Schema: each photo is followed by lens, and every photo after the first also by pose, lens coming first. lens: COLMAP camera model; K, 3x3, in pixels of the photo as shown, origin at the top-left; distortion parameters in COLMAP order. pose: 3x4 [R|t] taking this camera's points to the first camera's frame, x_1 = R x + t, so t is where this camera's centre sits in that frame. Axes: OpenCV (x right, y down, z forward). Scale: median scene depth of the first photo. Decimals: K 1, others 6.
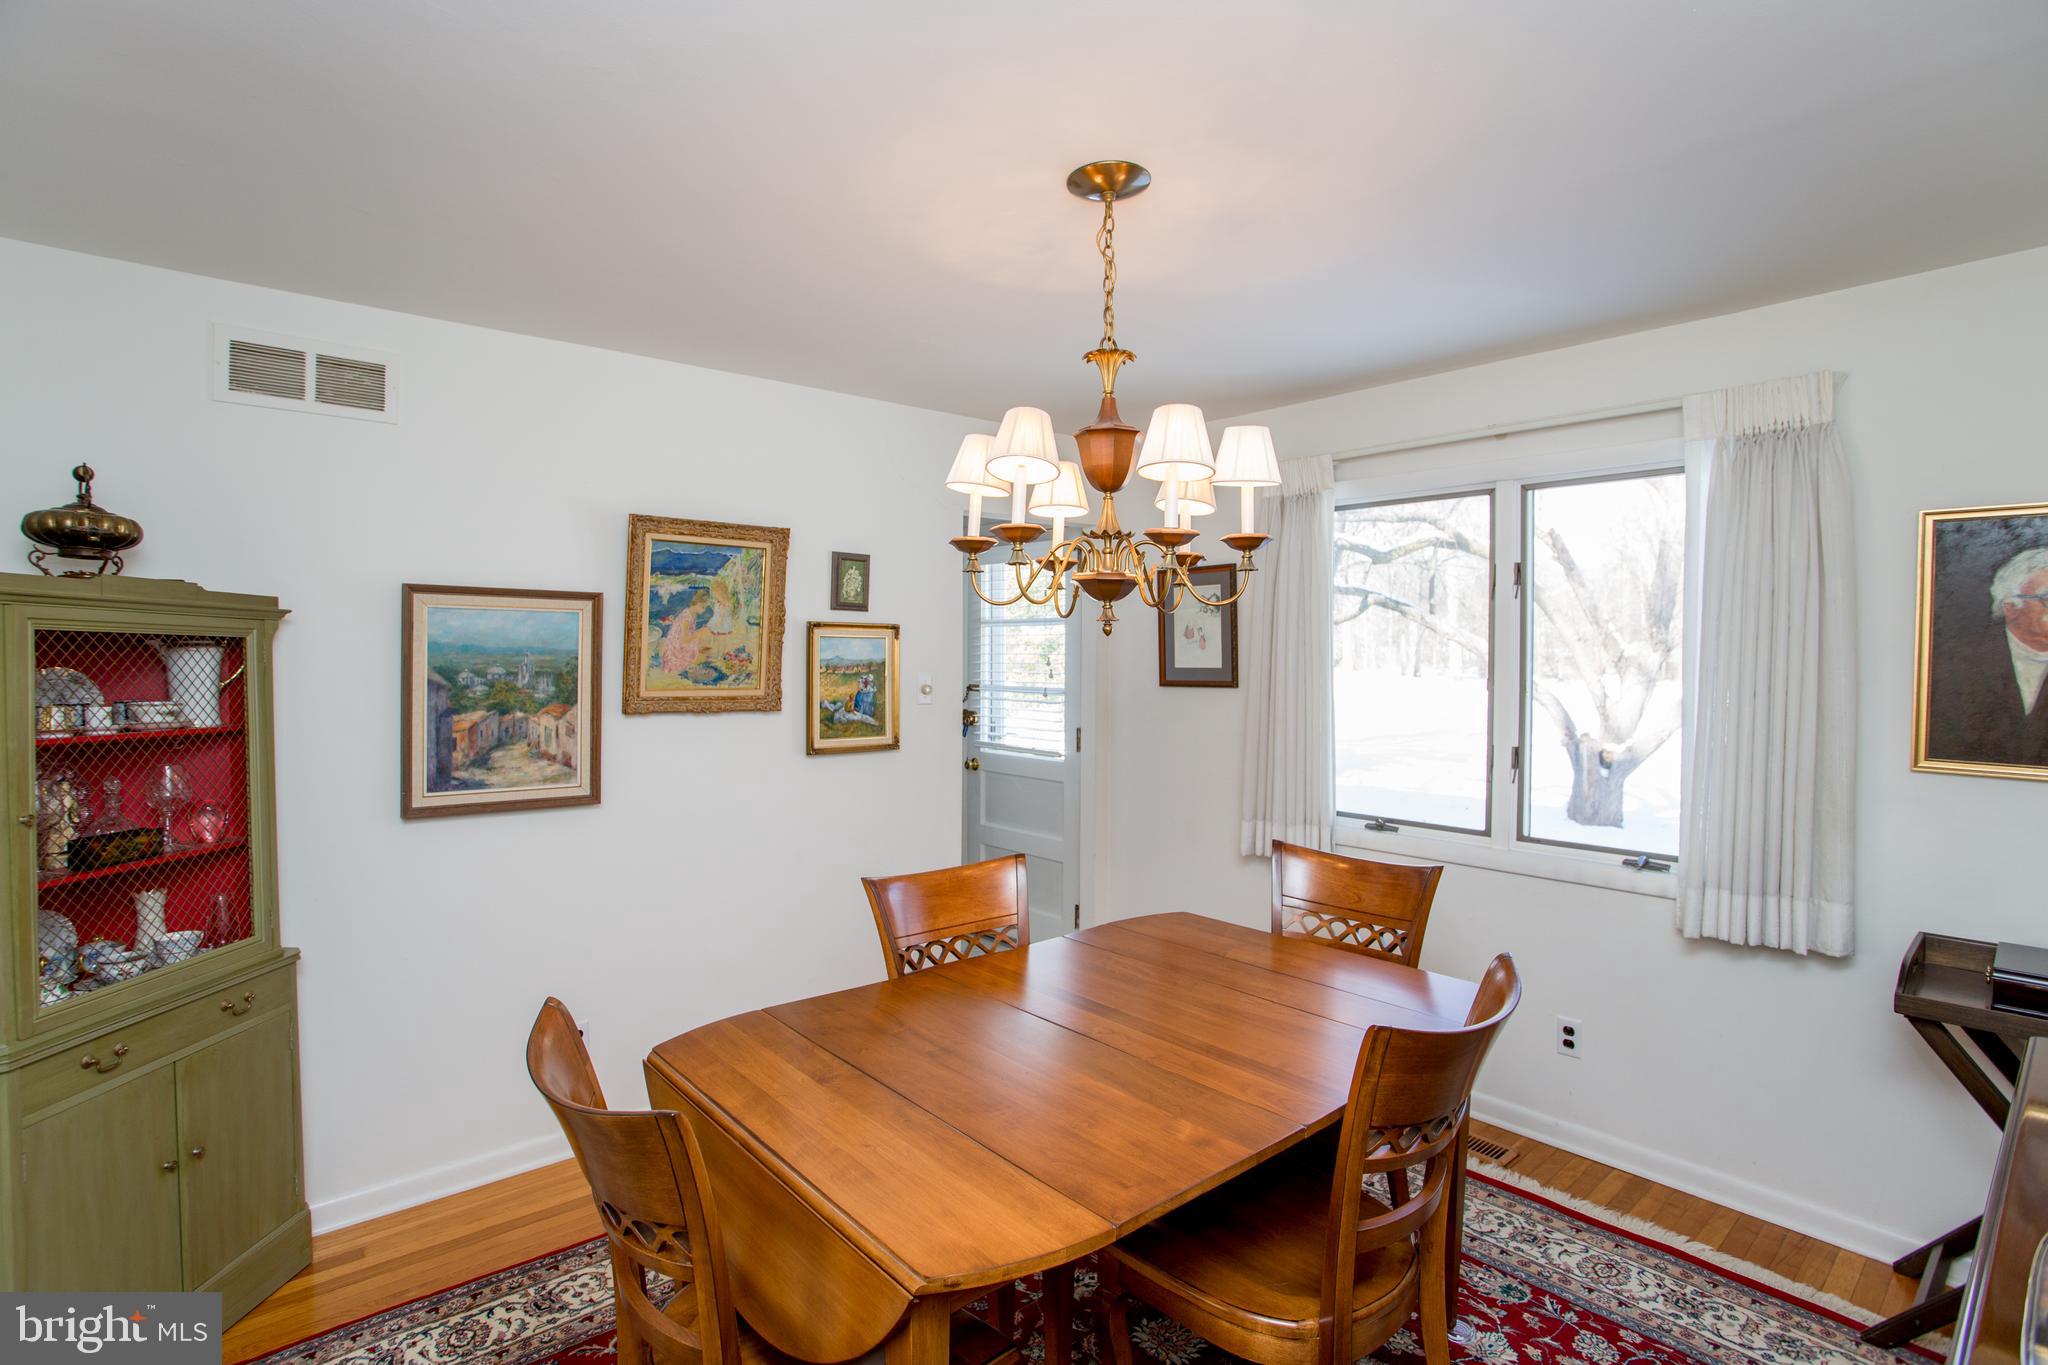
lens RADIAL K [[997.6, 0, 1028.2], [0, 997.6, 669.7], [0, 0, 1]] dist [-0.061435, 0.014435]
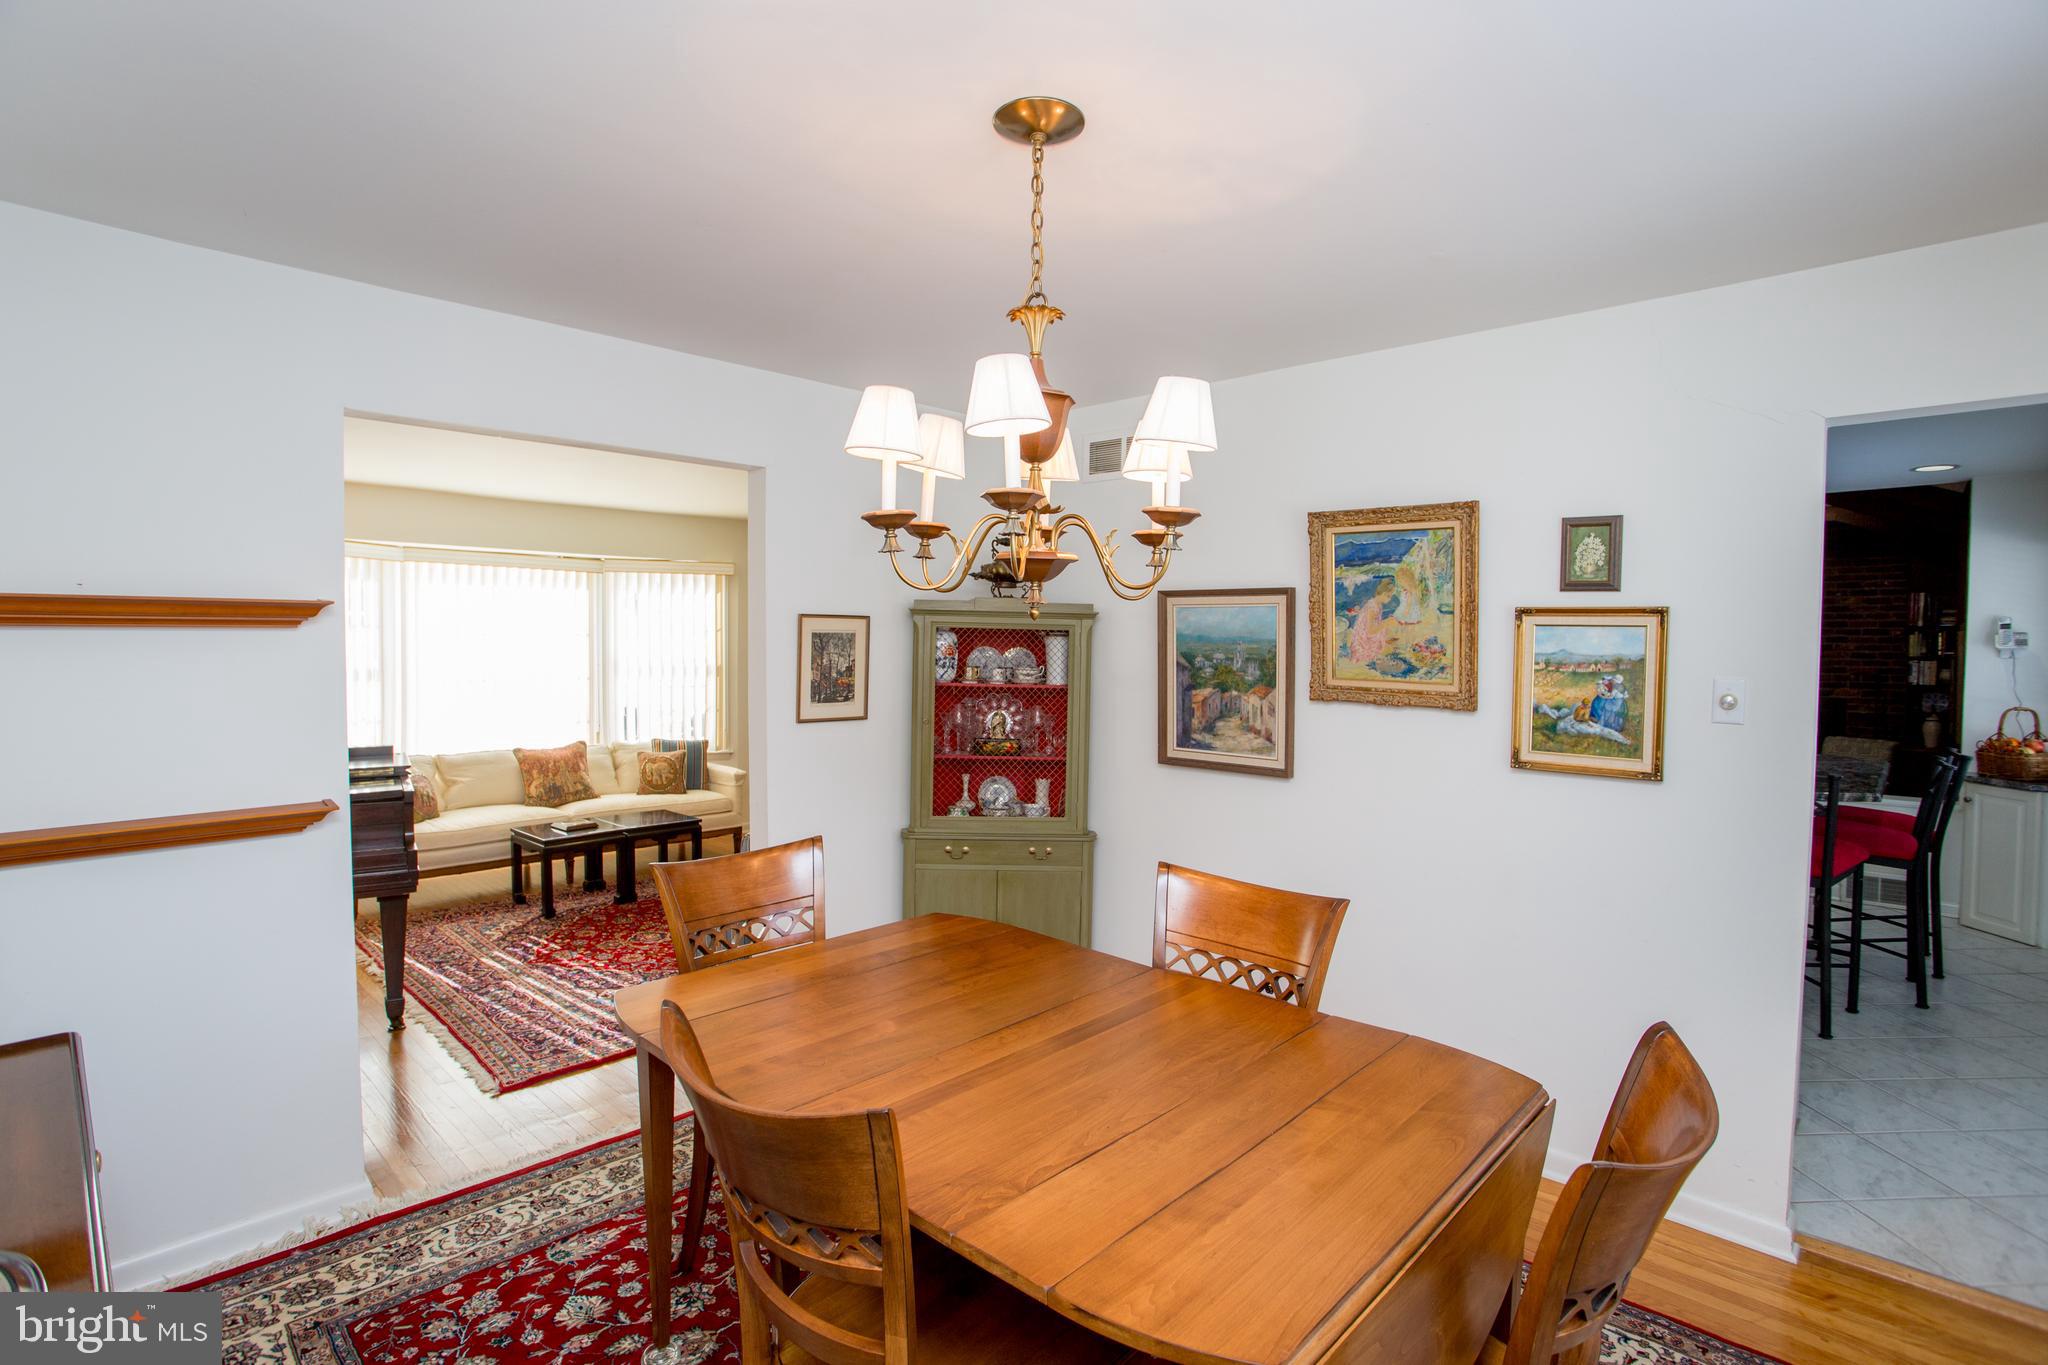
lens RADIAL K [[997.6, 0, 1024.6], [0, 997.6, 681.2], [0, 0, 1]] dist [-0.061435, 0.014435]
pose [[0.108669, 0.039713, -0.993284, 0.612871], [-0.026835, 0.998955, 0.037004, -0.006747], [0.993716, 0.022633, 0.109622, 0.557642]]
